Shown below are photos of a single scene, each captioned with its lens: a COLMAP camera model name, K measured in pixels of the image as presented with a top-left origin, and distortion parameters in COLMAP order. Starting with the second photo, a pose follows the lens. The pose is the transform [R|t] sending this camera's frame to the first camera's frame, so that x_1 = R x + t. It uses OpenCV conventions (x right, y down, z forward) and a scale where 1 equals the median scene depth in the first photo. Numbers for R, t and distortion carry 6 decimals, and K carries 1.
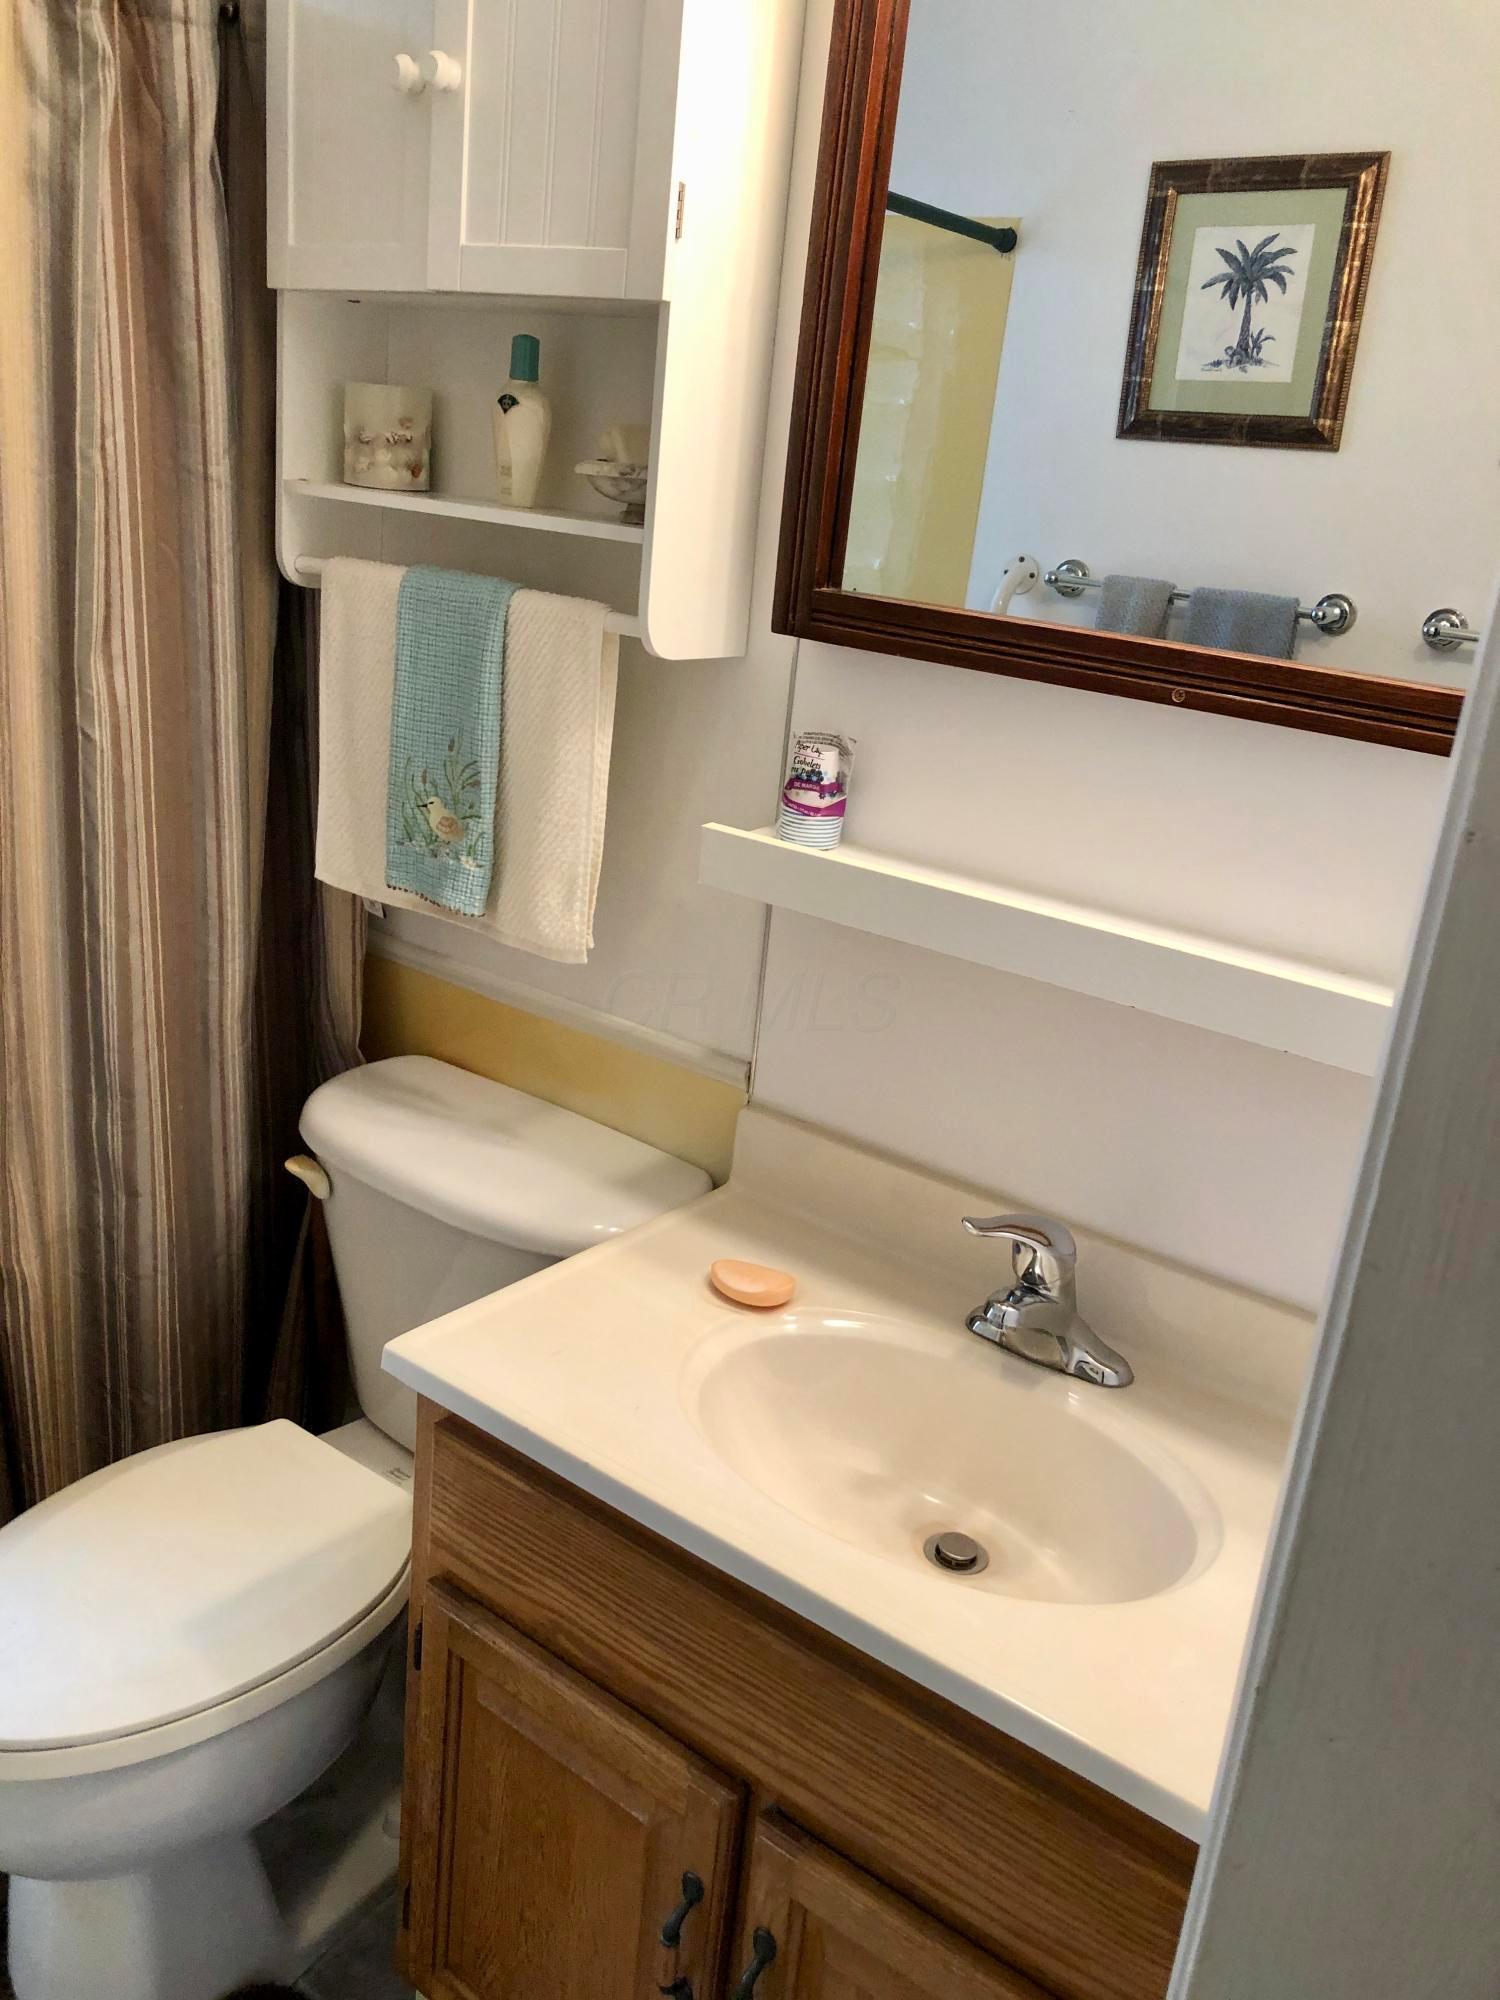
lens RADIAL K [[1667.4, 0, 750.0], [0, 1667.4, 1000.0], [0, 0, 1]] dist [0.010442, -0.013193]
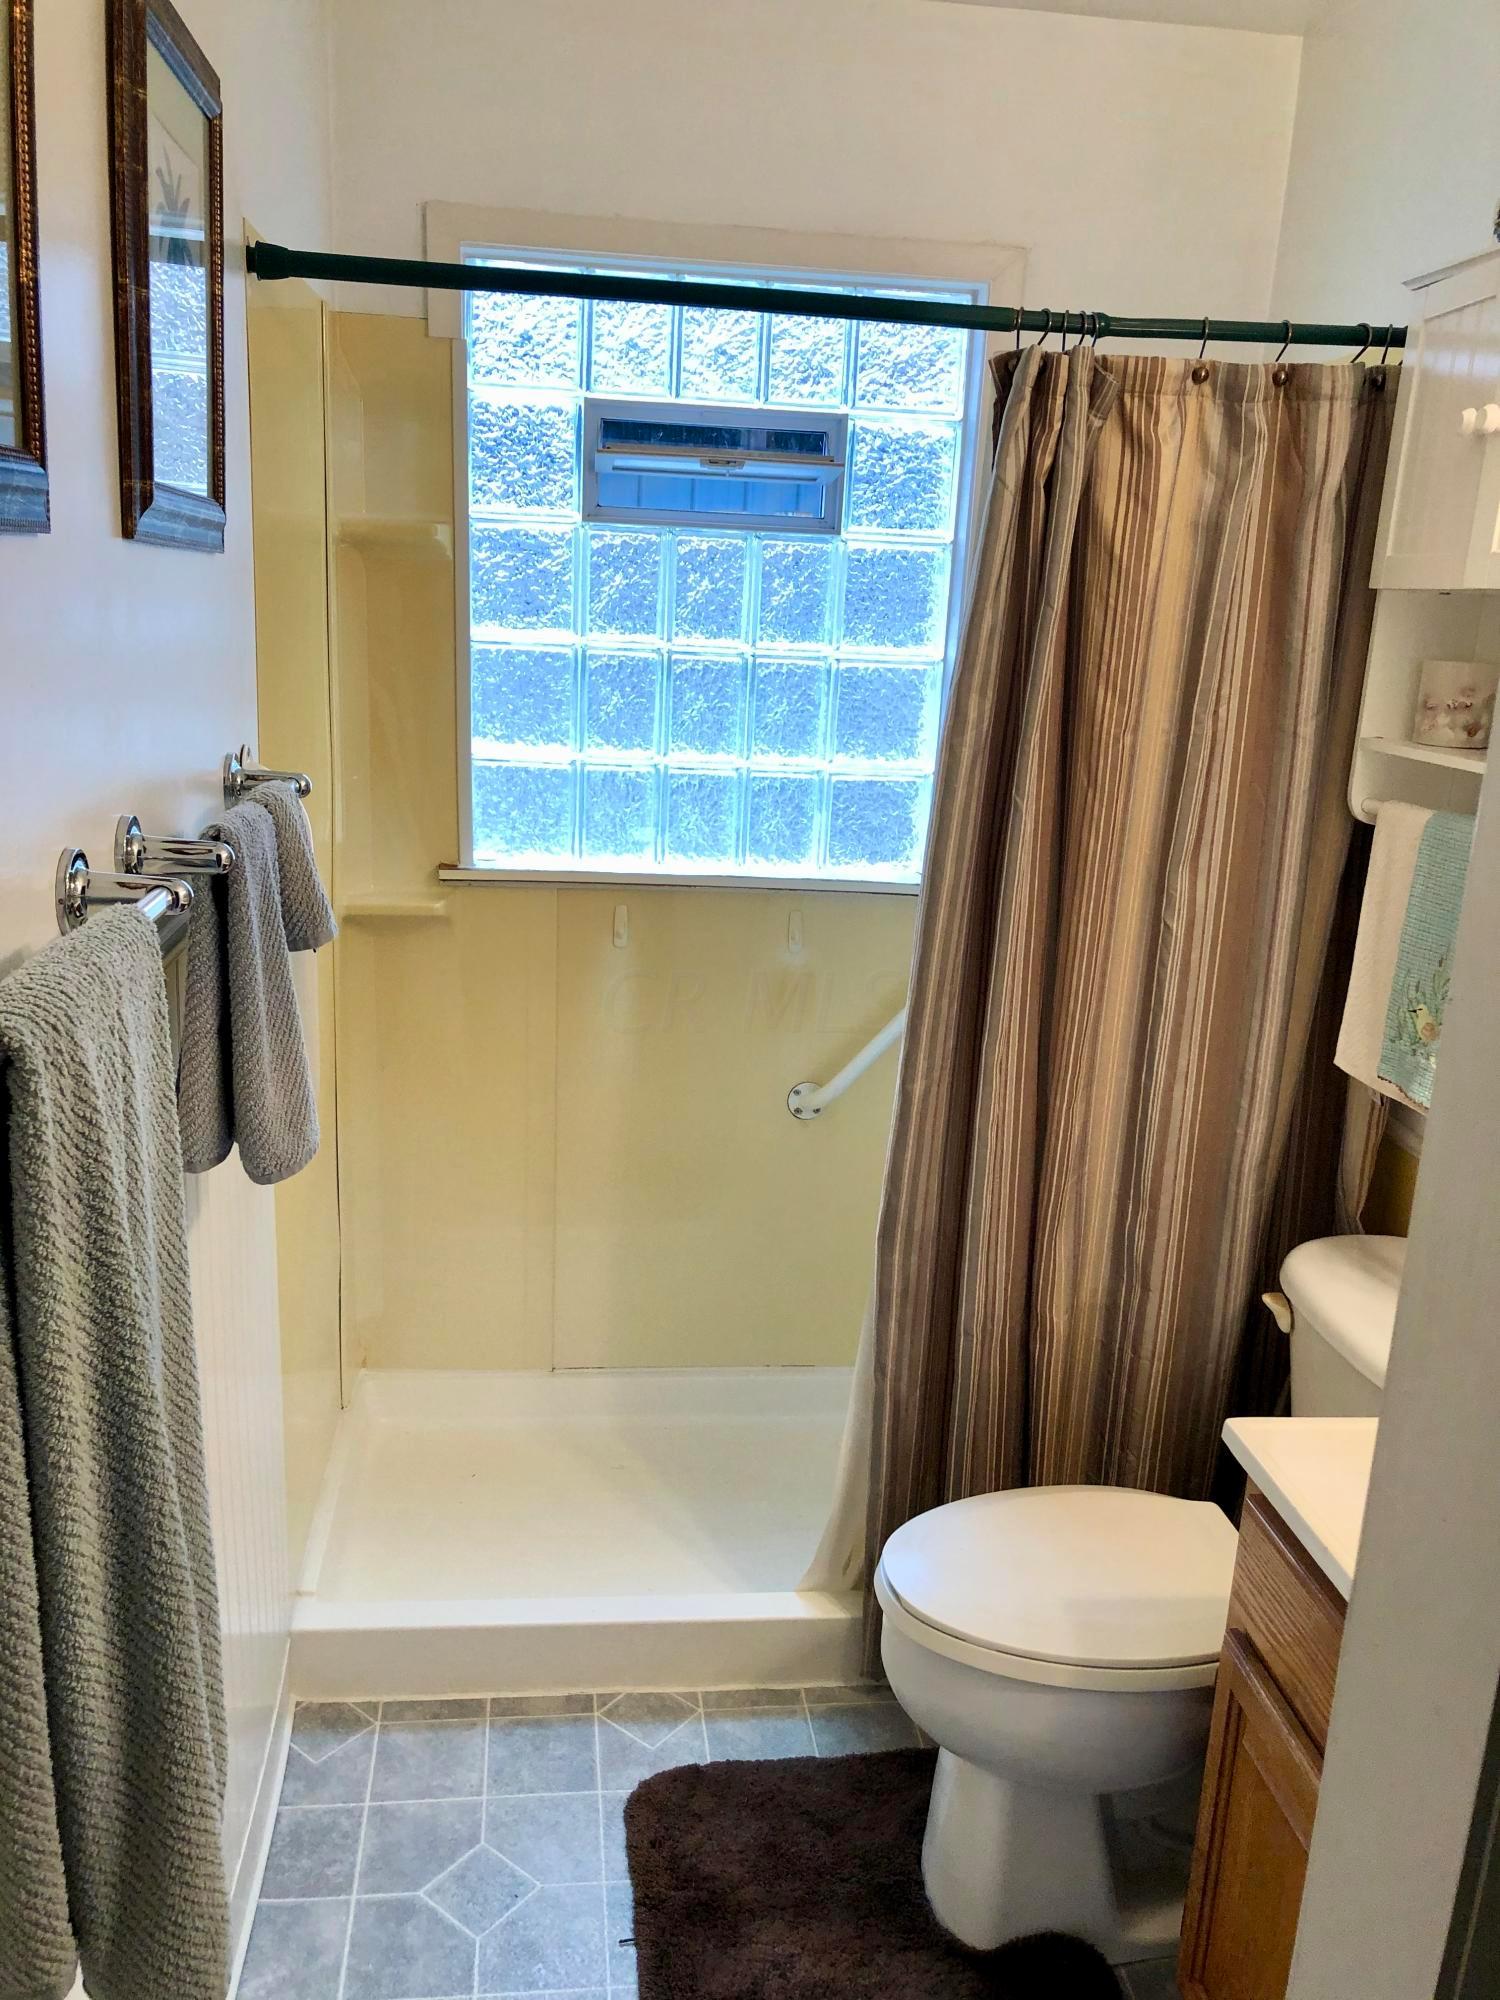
lens RADIAL K [[1667.4, 0, 750.0], [0, 1667.4, 1000.0], [0, 0, 1]] dist [0.010442, -0.013193]
pose [[0.703975, 0.122481, -0.699584, 0.286963], [-0.214068, 0.975801, -0.044572, 0.026270], [0.677195, 0.181136, 0.713159, -0.140833]]
